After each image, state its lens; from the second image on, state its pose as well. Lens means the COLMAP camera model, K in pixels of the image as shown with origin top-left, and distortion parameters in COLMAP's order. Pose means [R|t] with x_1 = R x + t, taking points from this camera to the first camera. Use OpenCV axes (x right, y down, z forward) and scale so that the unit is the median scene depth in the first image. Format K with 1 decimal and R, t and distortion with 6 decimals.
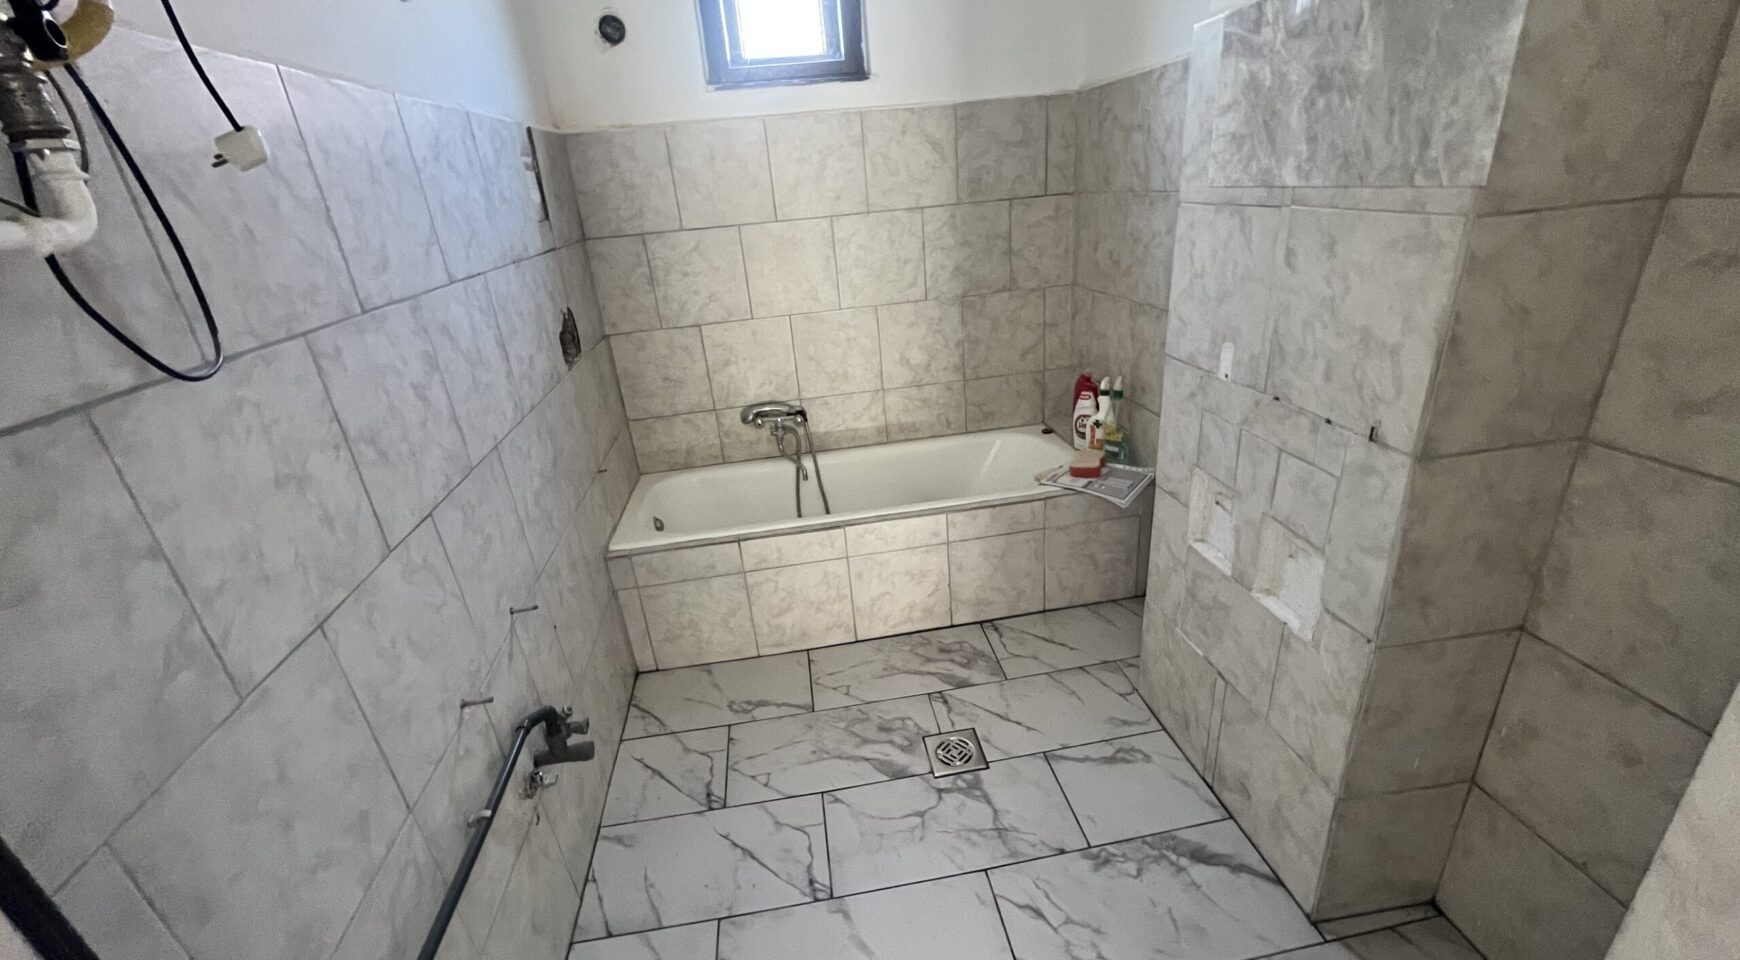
lens RADIAL K [[707.9, 0, 870.0], [0, 707.9, 480.0], [0, 0, 1]] dist [0.000497, 0.000009]
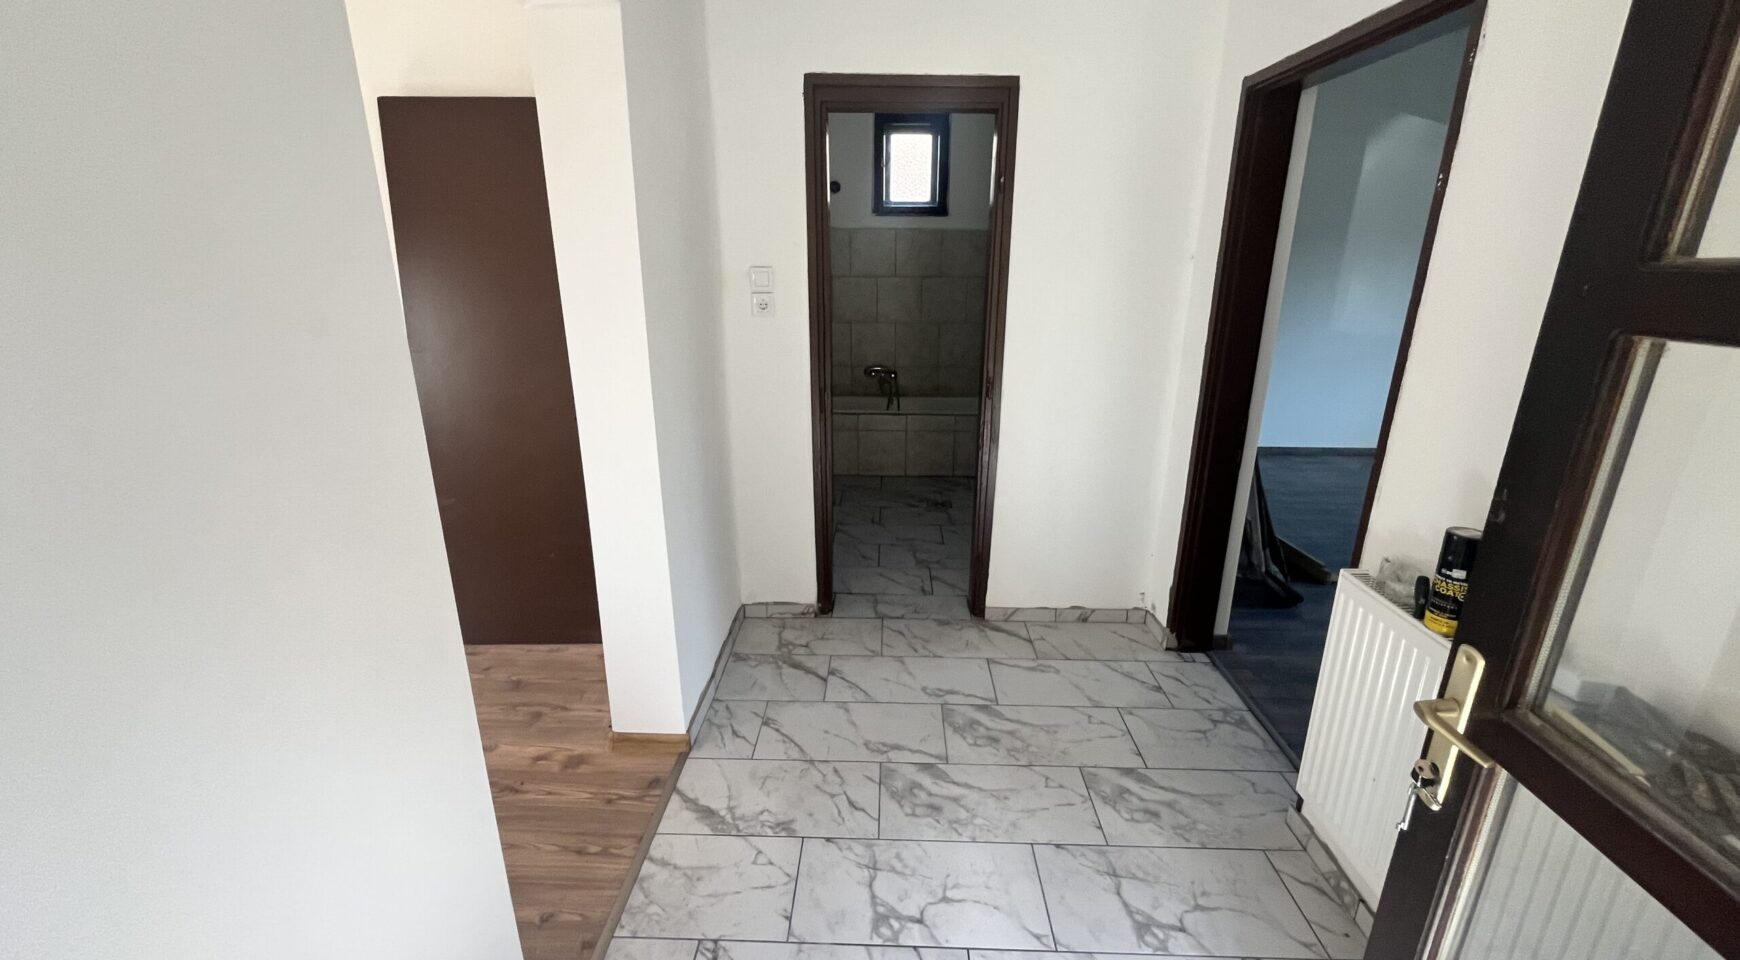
lens RADIAL K [[707.9, 0, 870.0], [0, 707.9, 480.0], [0, 0, 1]] dist [0.000497, 0.000009]
pose [[0.982524, 0.128491, -0.134676, 0.157682], [-0.140564, 0.986476, -0.084305, 0.426385], [0.122022, 0.101762, 0.987297, -1.042341]]
